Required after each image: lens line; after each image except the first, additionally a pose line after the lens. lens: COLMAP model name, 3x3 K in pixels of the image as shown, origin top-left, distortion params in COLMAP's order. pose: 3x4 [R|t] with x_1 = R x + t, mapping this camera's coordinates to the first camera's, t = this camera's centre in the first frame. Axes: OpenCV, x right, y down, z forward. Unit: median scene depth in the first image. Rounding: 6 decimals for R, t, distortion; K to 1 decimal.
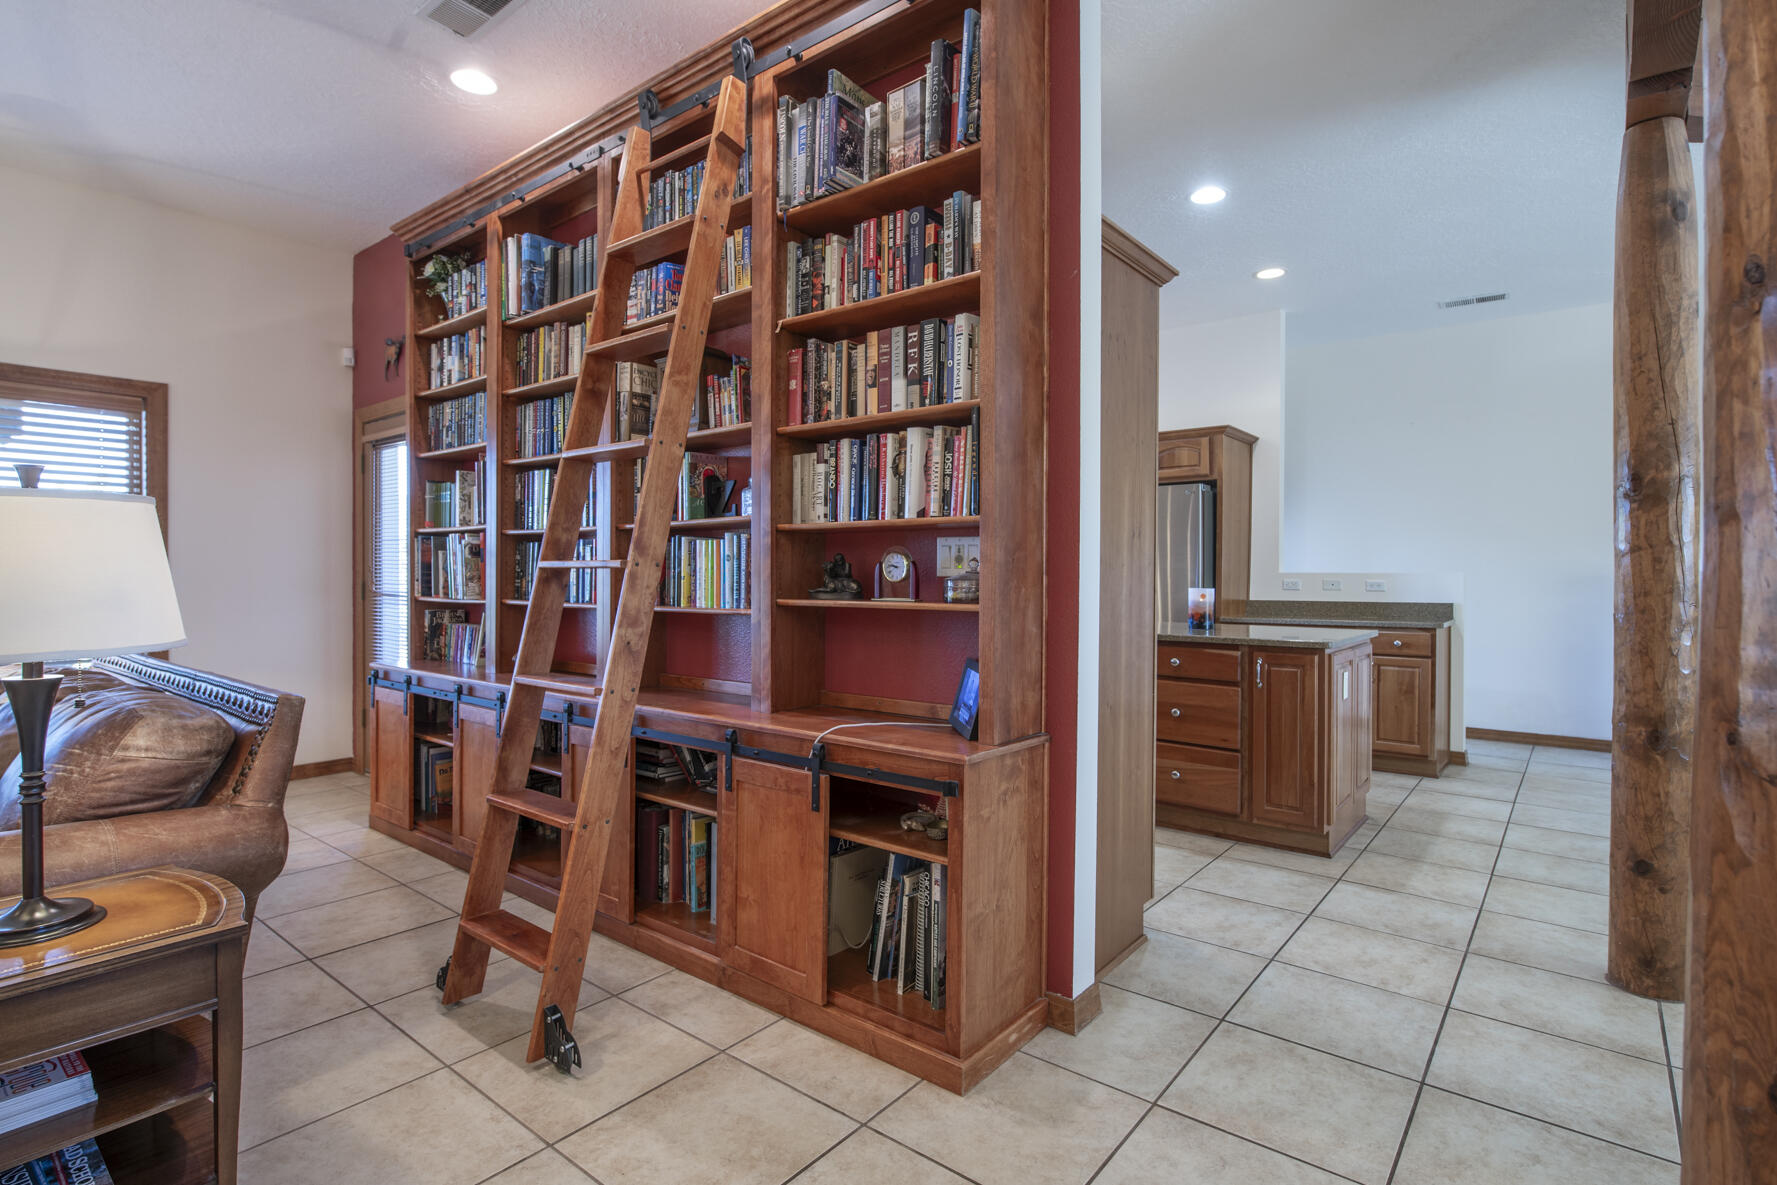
lens RADIAL K [[864.9, 0, 911.9], [0, 864.9, 582.4], [0, 0, 1]] dist [-0.003431, -0.000798]
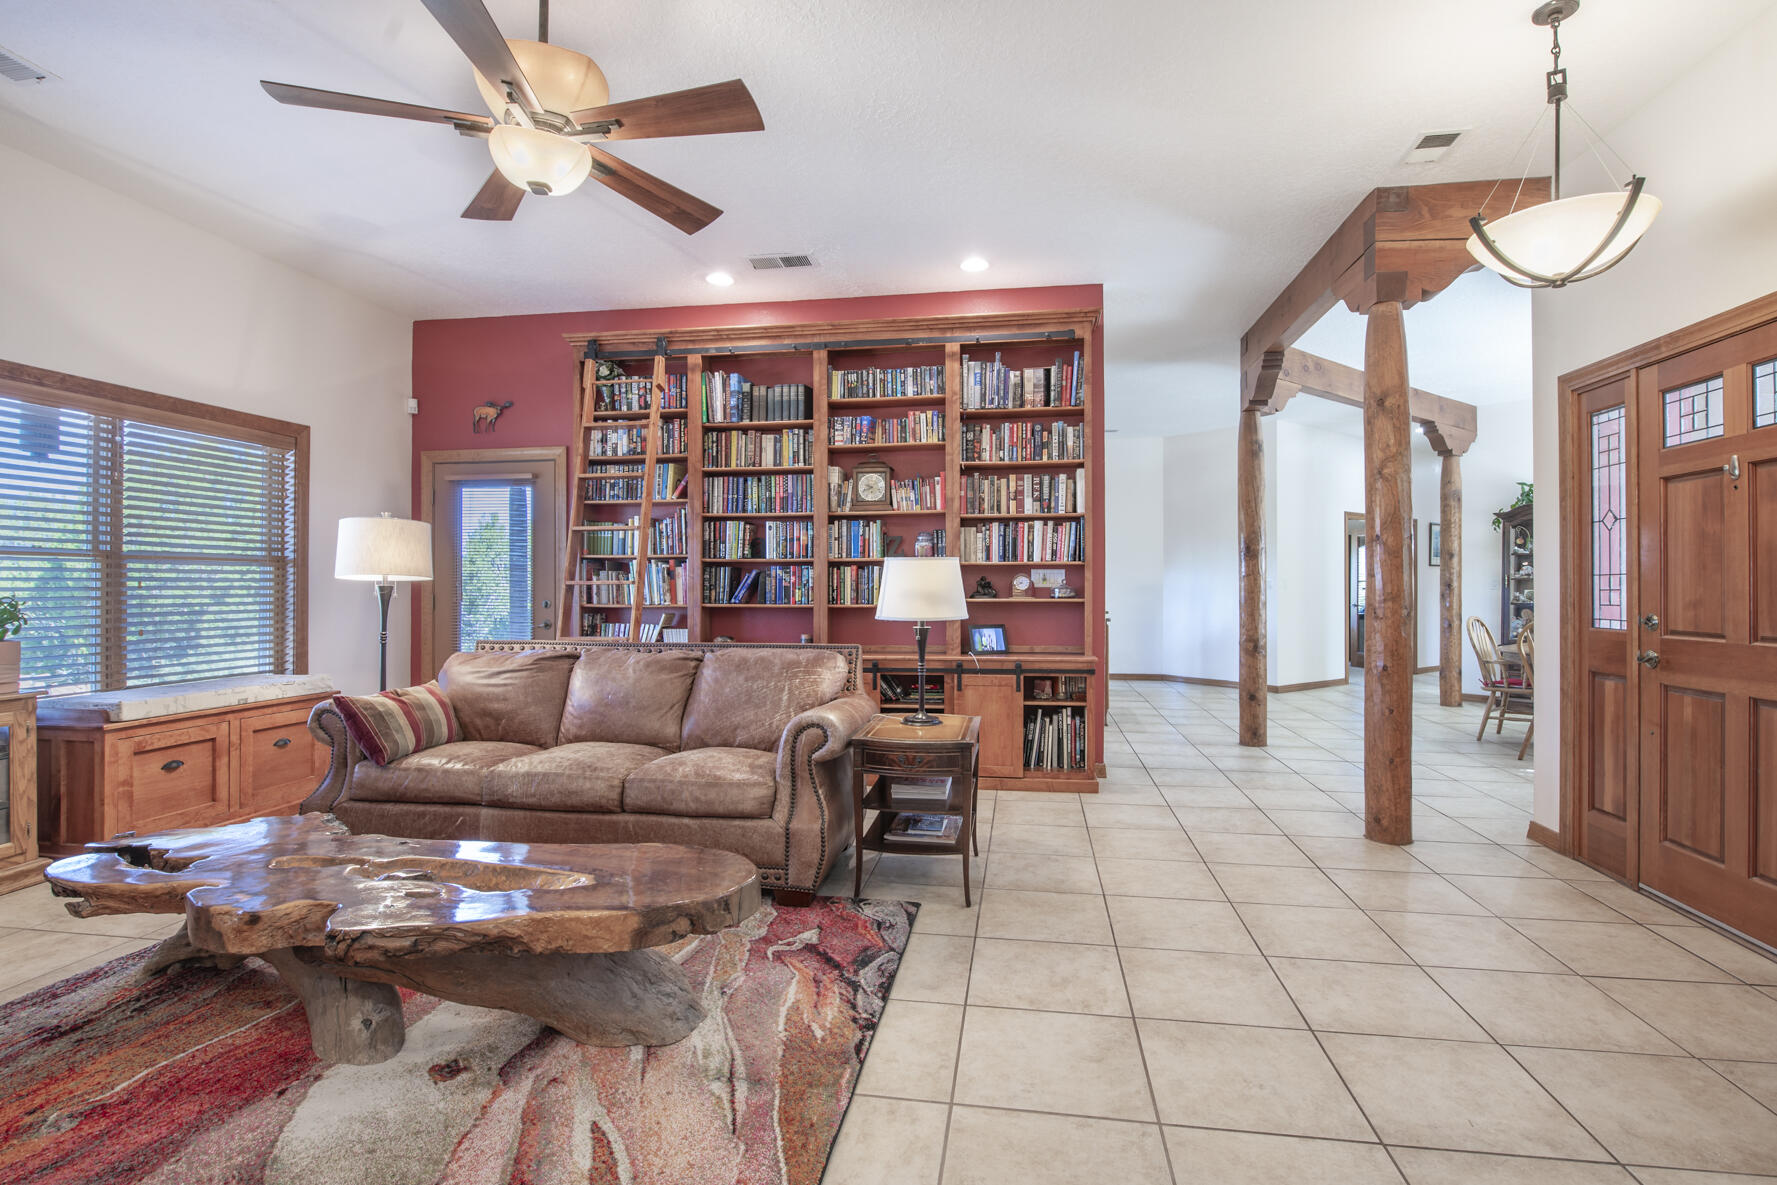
lens RADIAL K [[823.7, 0, 901.8], [0, 823.7, 583.0], [0, 0, 1]] dist [-0.008136, -0.002385]
pose [[0.872705, -0.003362, 0.488236, -1.282216], [0.008428, 0.999931, -0.008180, -0.003762], [-0.488175, 0.011254, 0.872673, -0.654400]]
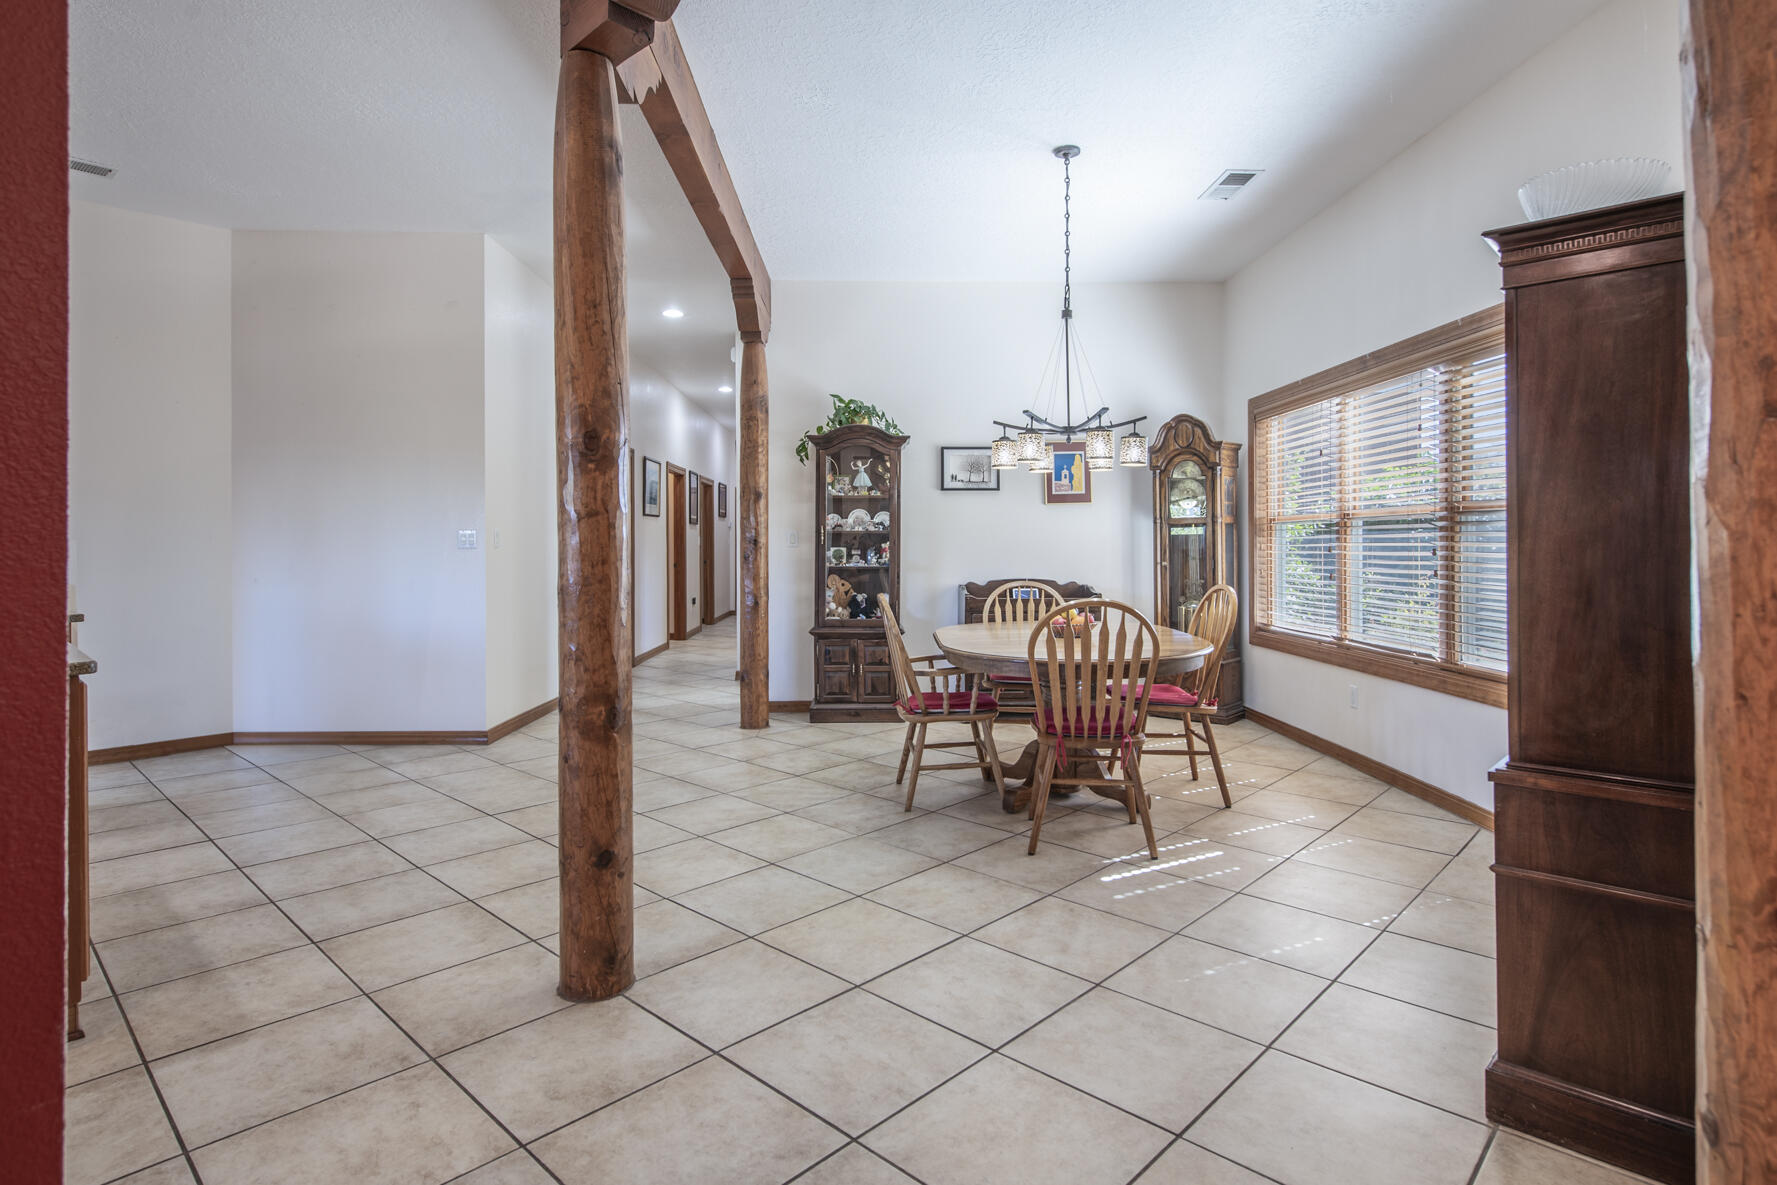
lens RADIAL K [[927.5, 0, 885.0], [0, 927.5, 538.5], [0, 0, 1]] dist [-0.001613, -0.000923]
pose [[0.095785, -0.002367, 0.995399, -0.110916], [0.012065, 0.999926, 0.001217, -0.009733], [-0.995329, 0.011893, 0.095807, 0.595814]]
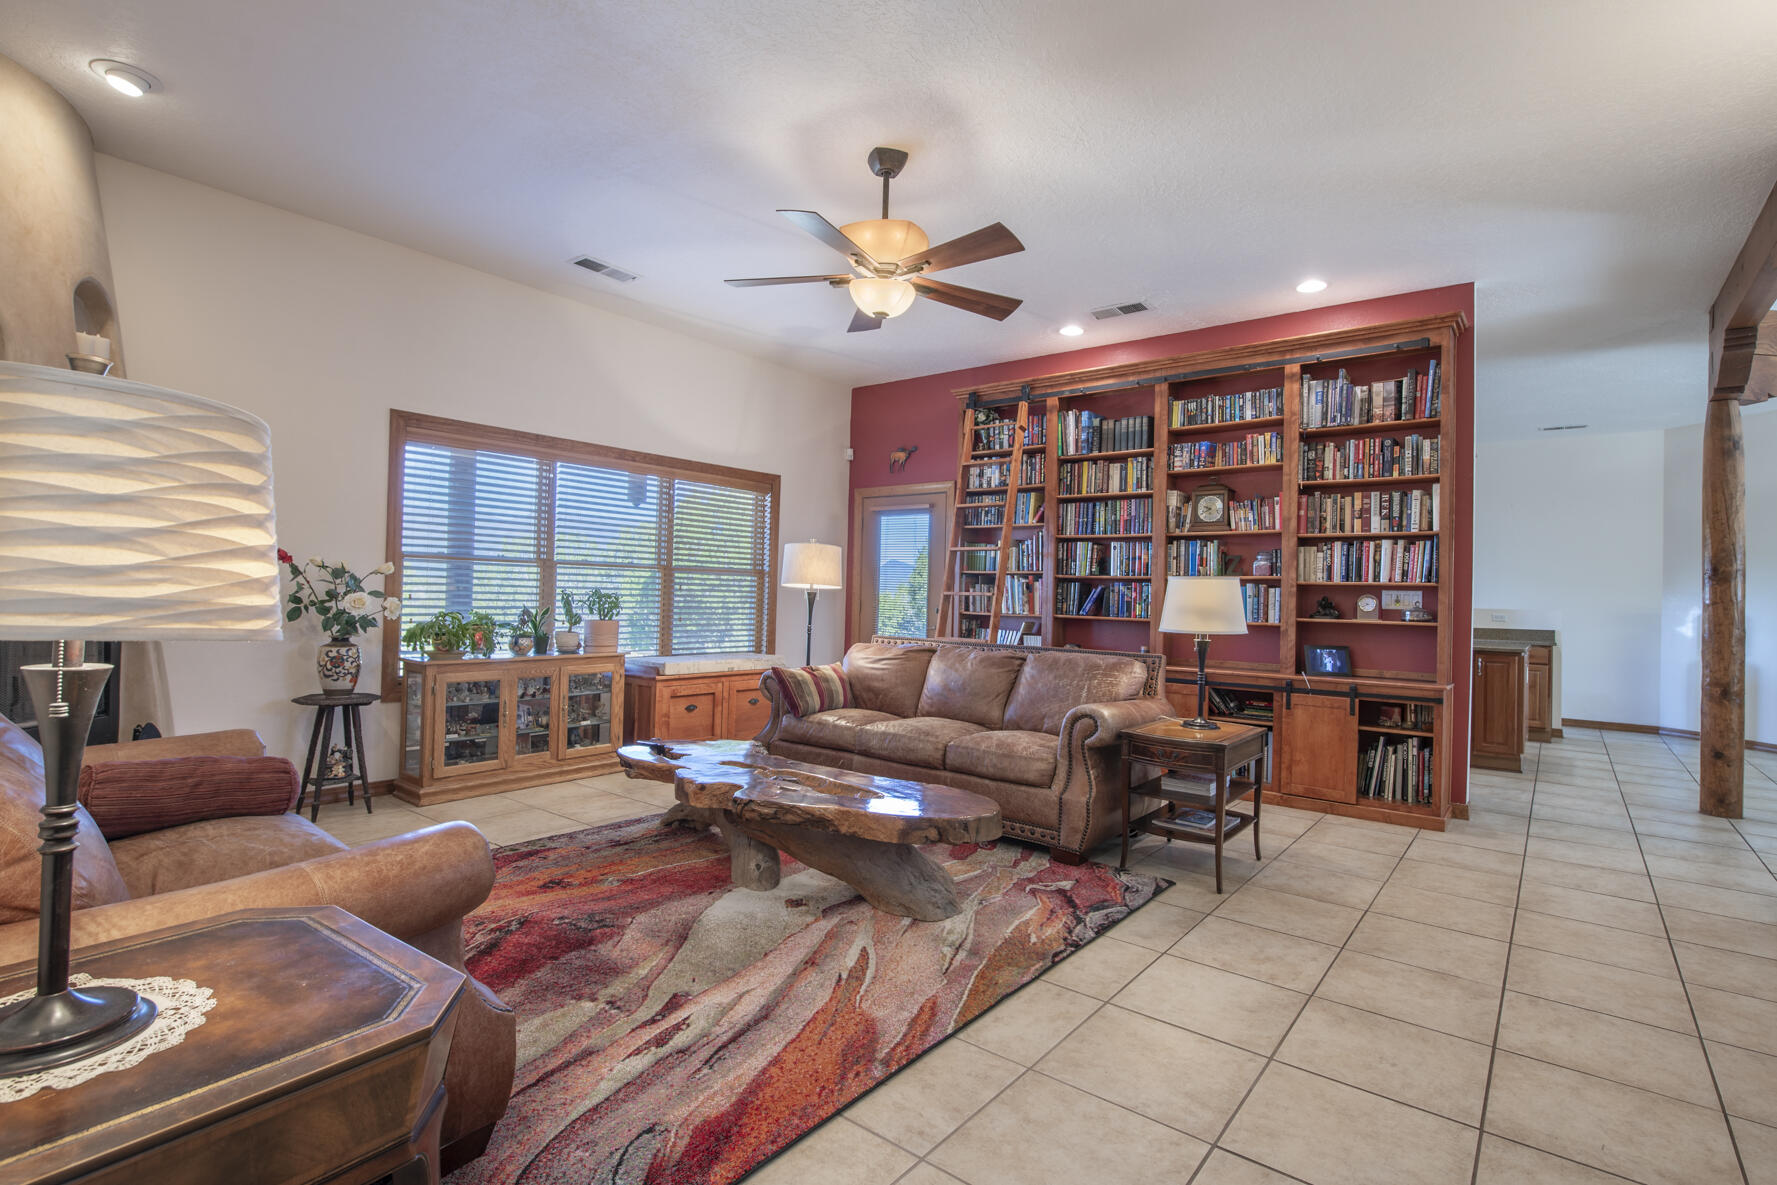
lens RADIAL K [[837.7, 0, 913.8], [0, 837.7, 583.2], [0, 0, 1]] dist [-0.009463, -0.000629]
pose [[0.999750, 0.022336, 0.001277, -1.113209], [-0.022300, 0.999486, -0.023027, 0.002266], [-0.001790, 0.022993, 0.999734, -1.016110]]
